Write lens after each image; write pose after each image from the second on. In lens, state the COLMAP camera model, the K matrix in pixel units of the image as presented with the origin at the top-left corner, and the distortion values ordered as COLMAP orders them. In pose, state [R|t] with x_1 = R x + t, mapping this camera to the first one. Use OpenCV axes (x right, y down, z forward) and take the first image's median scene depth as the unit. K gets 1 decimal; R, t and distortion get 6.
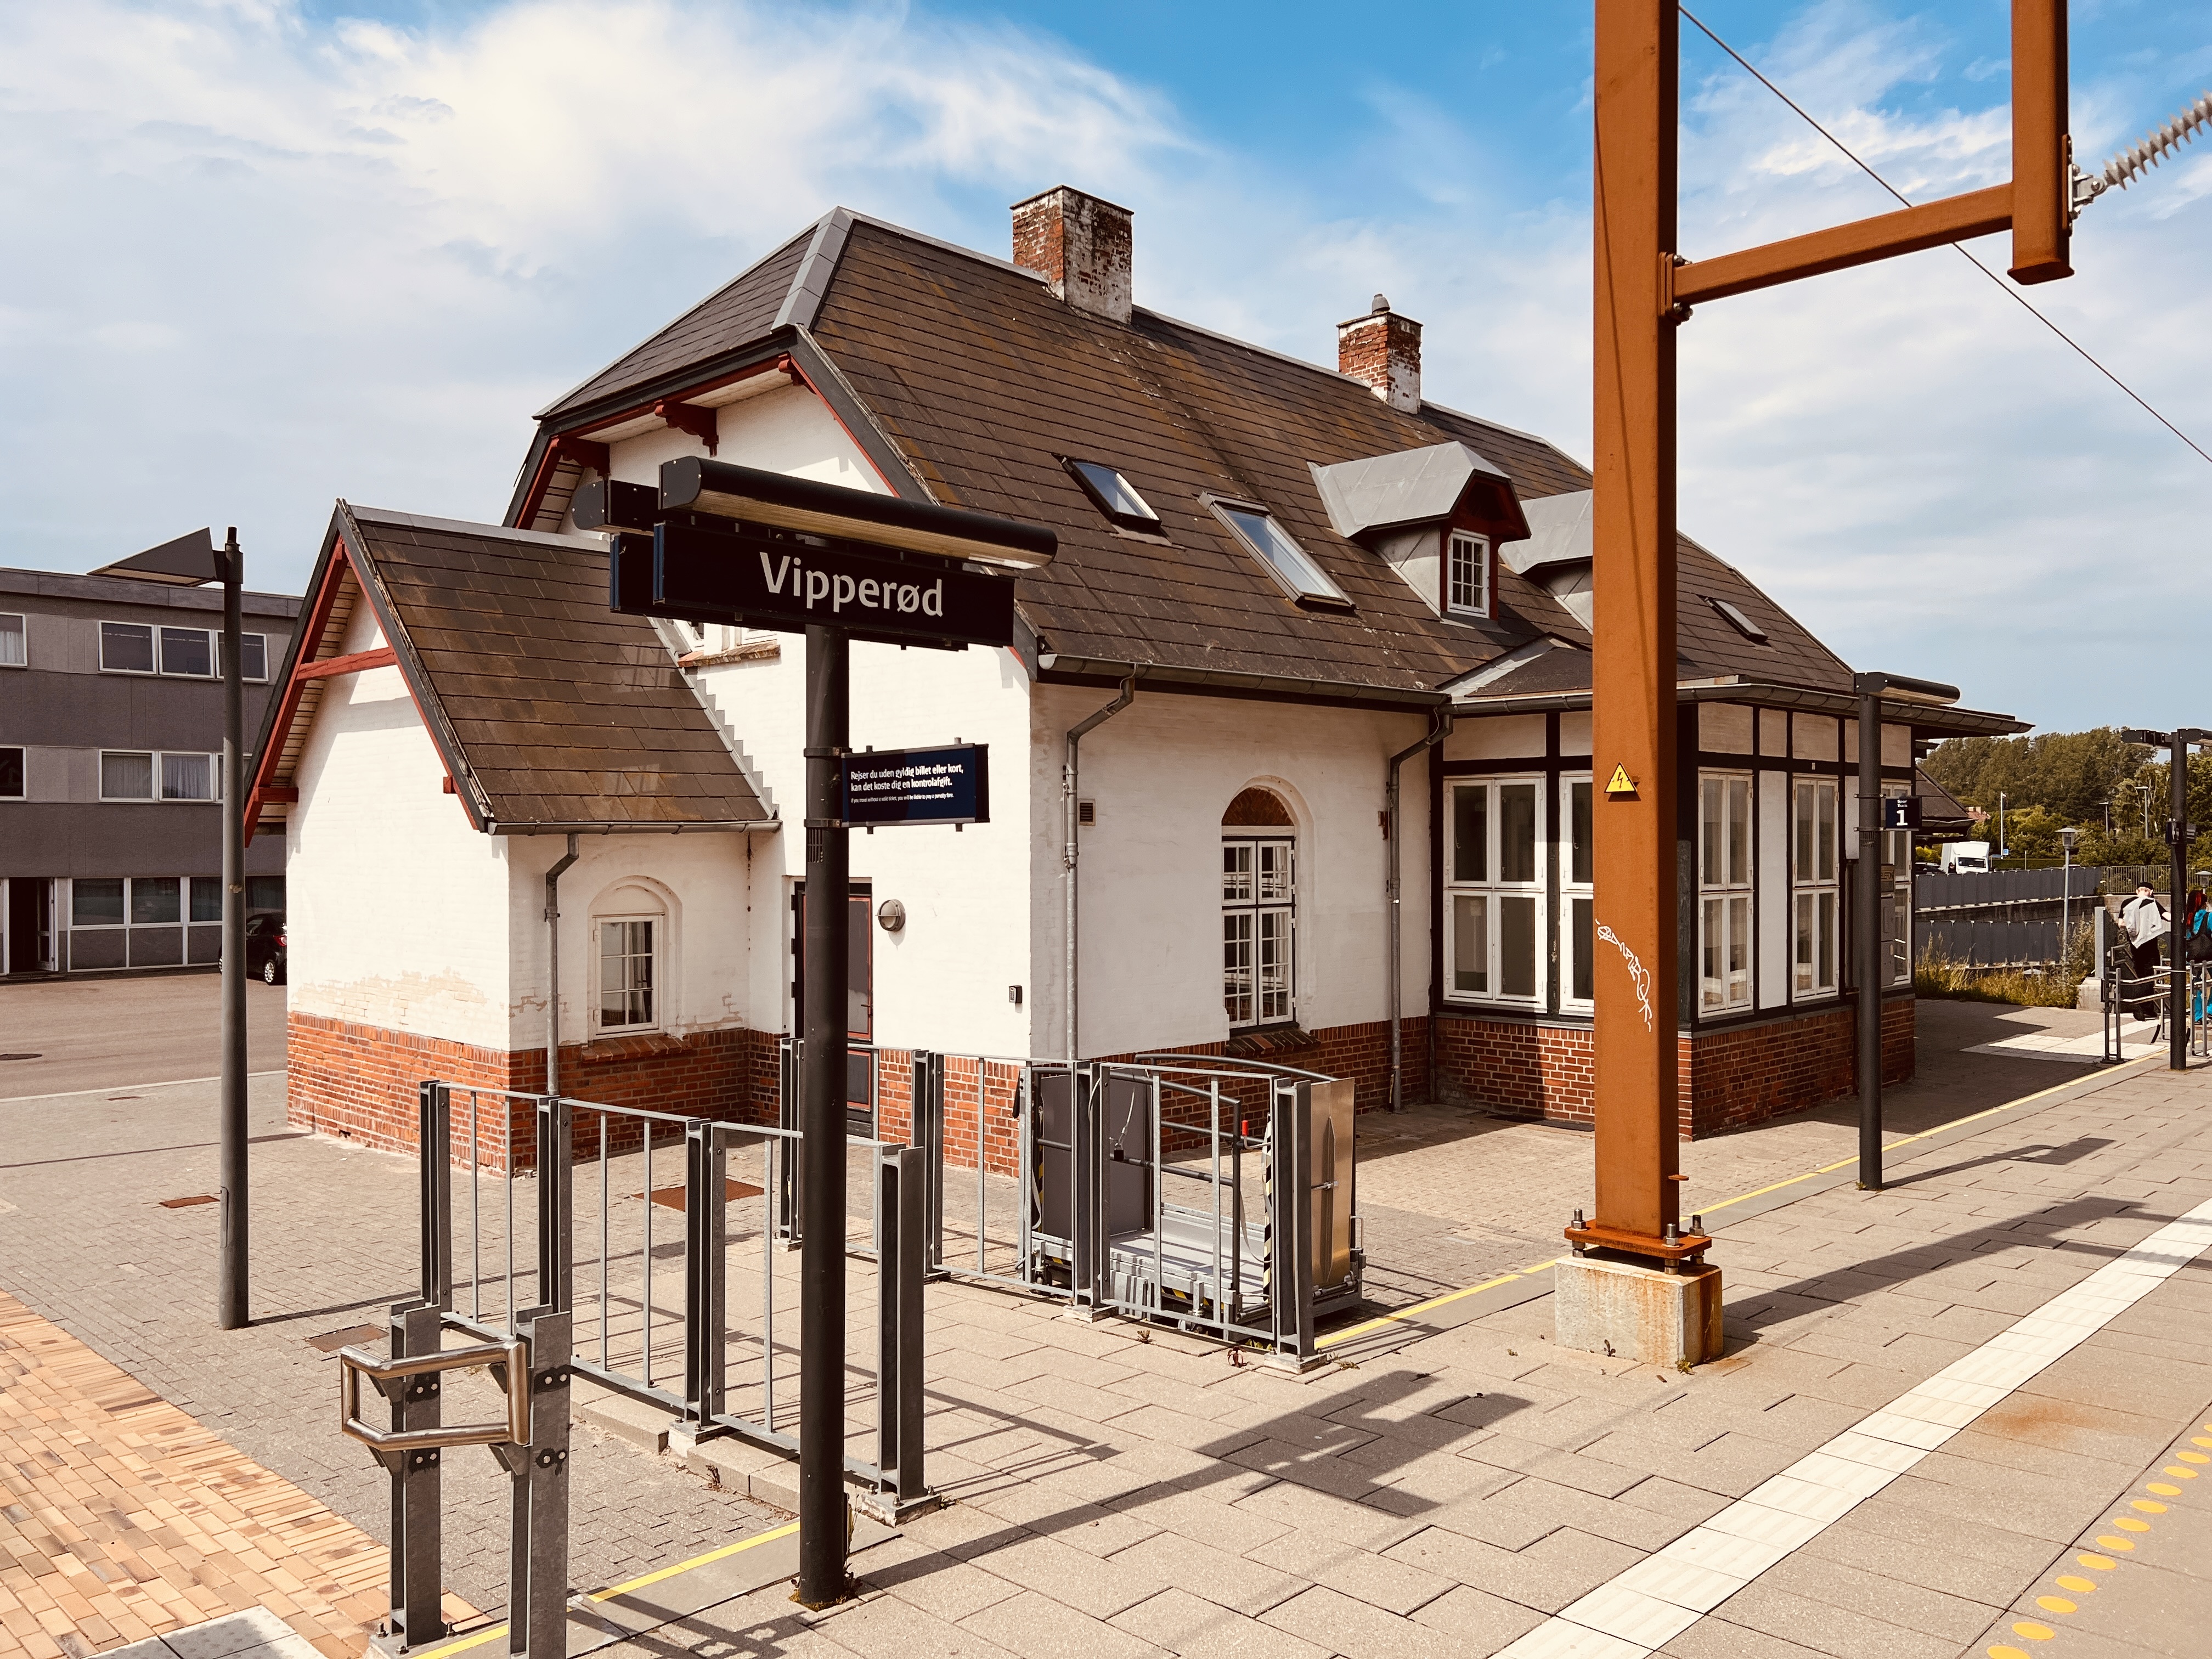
lens RADIAL K [[1667.2, 0, 1087.2], [0, 1667.2, 846.3], [0, 0, 1]] dist [0.069684, -0.090625]
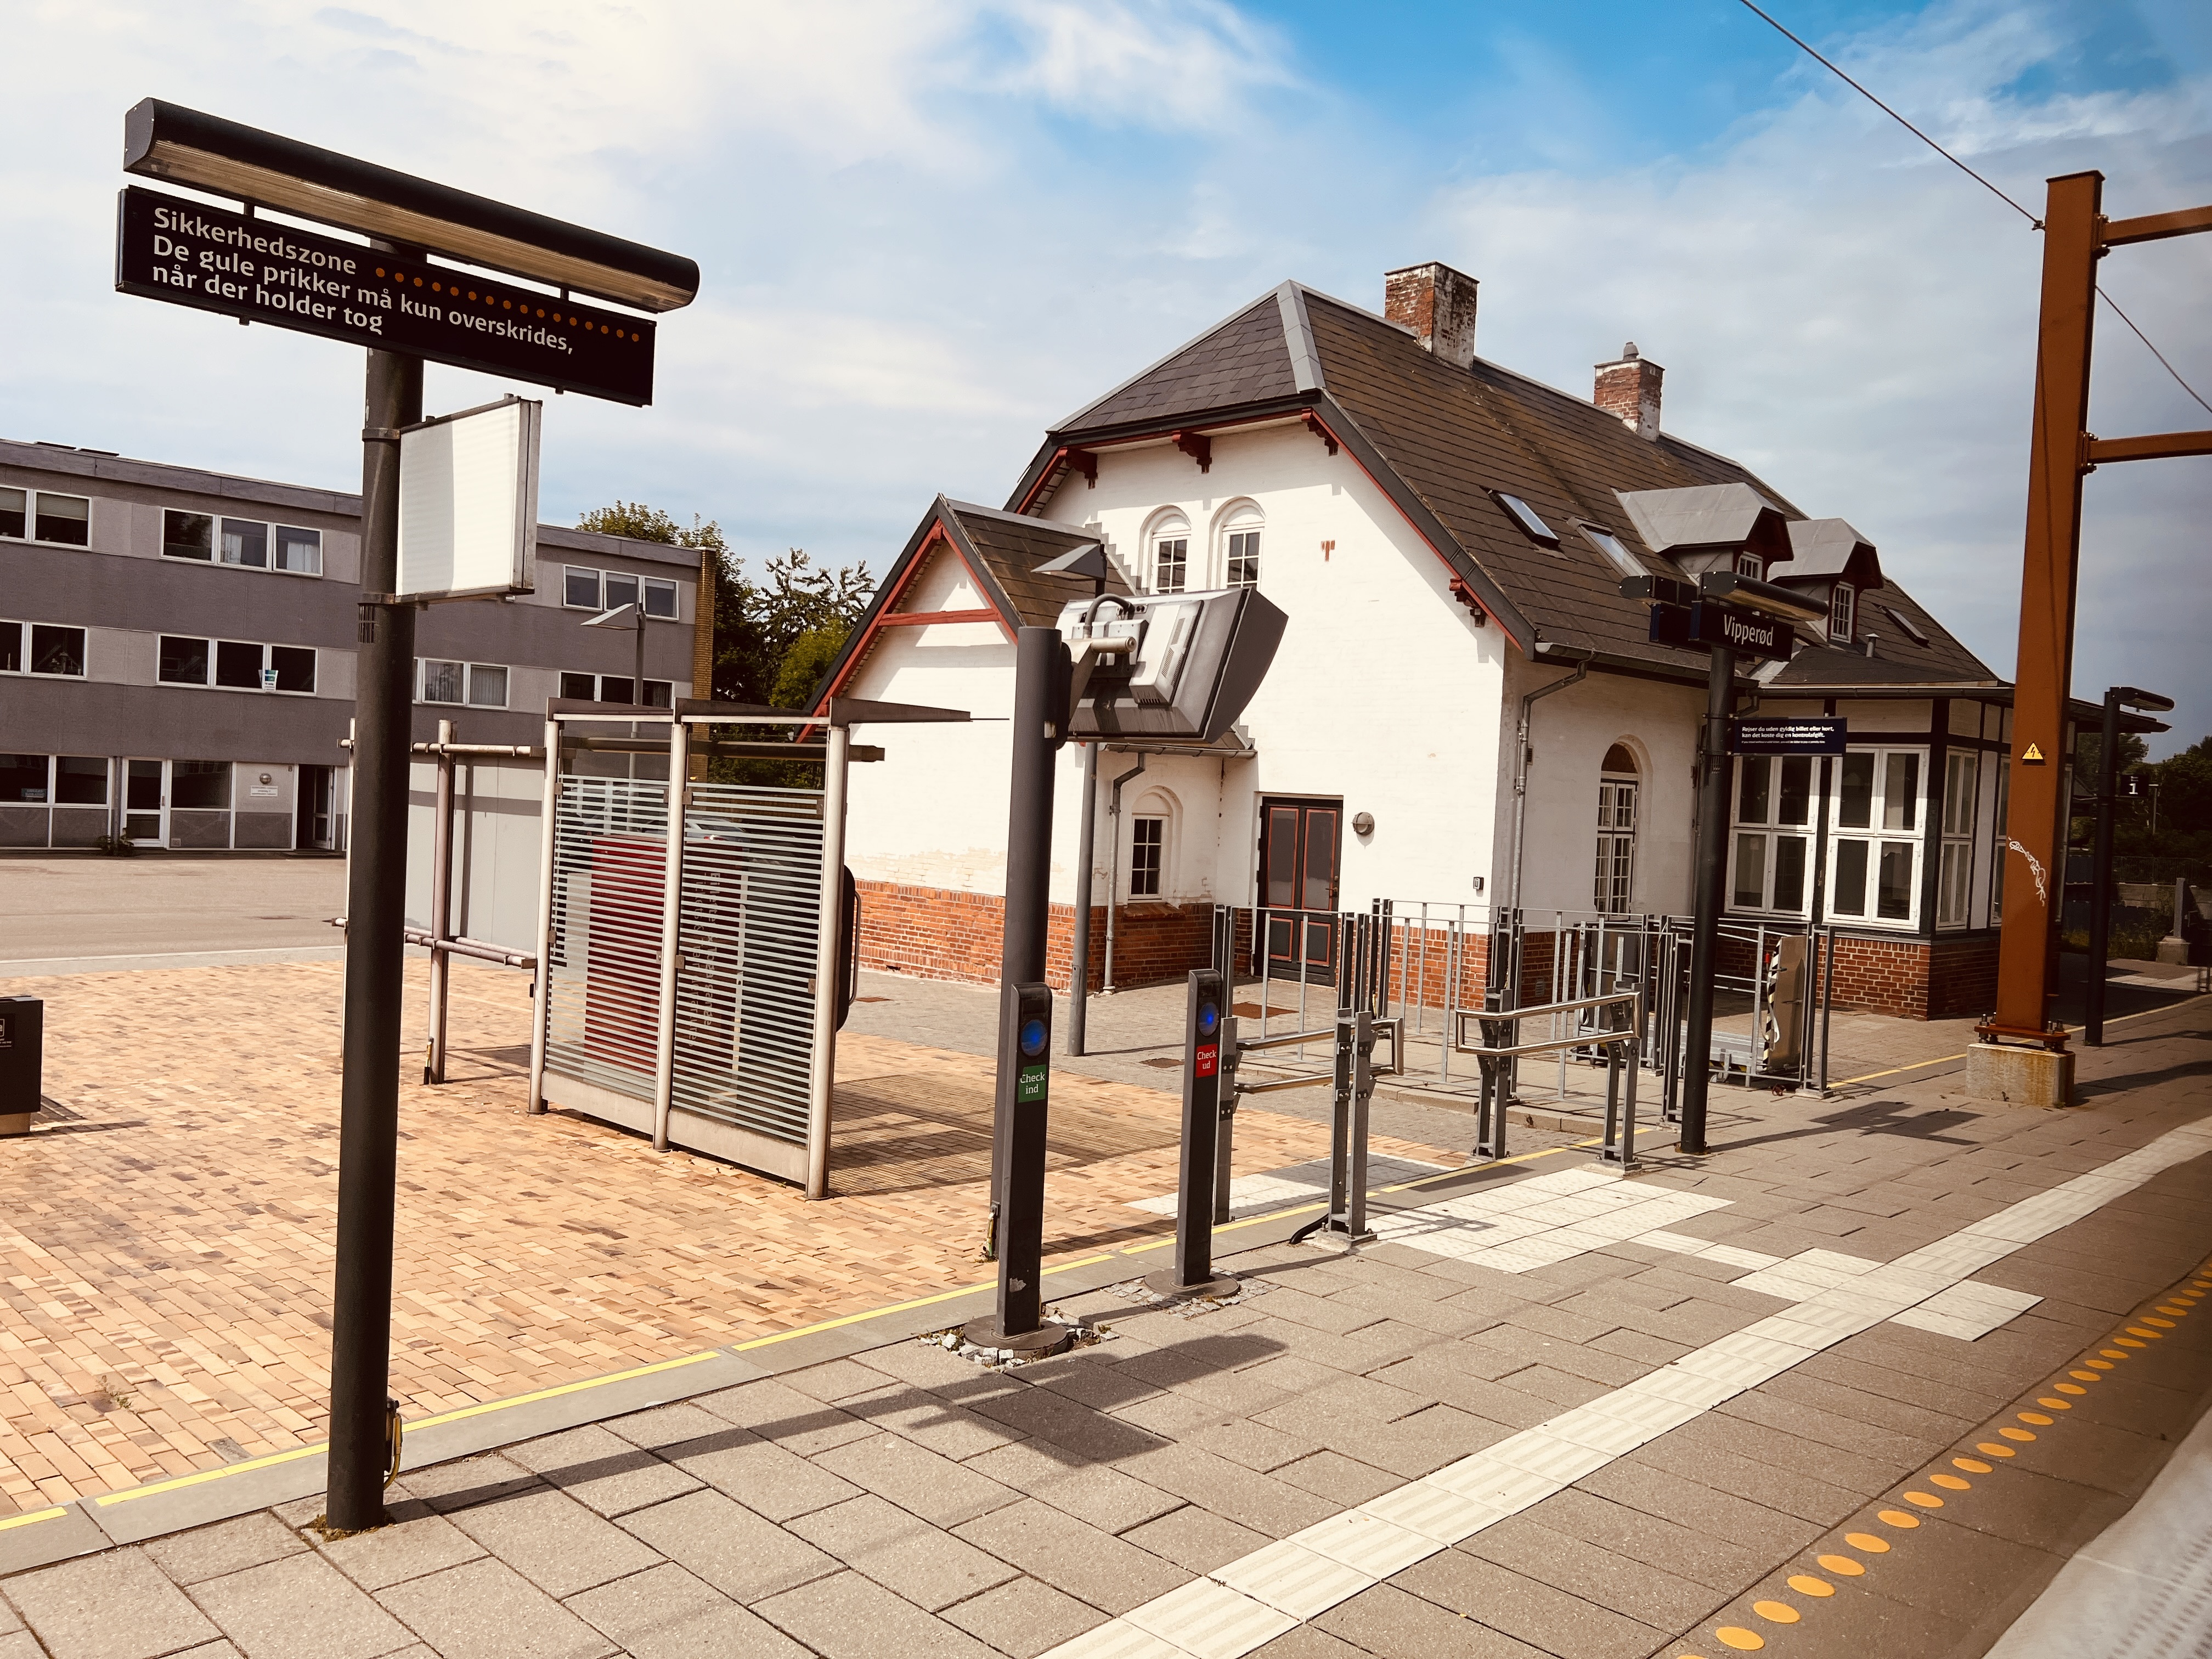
lens RADIAL K [[1667.2, 0, 1092.5], [0, 1667.2, 830.1], [0, 0, 1]] dist [0.069684, -0.090625]
pose [[0.998588, 0.051318, 0.013699, -0.325786], [-0.051616, 0.998417, 0.022337, 0.025152], [-0.012531, -0.023012, 0.999657, -0.334499]]
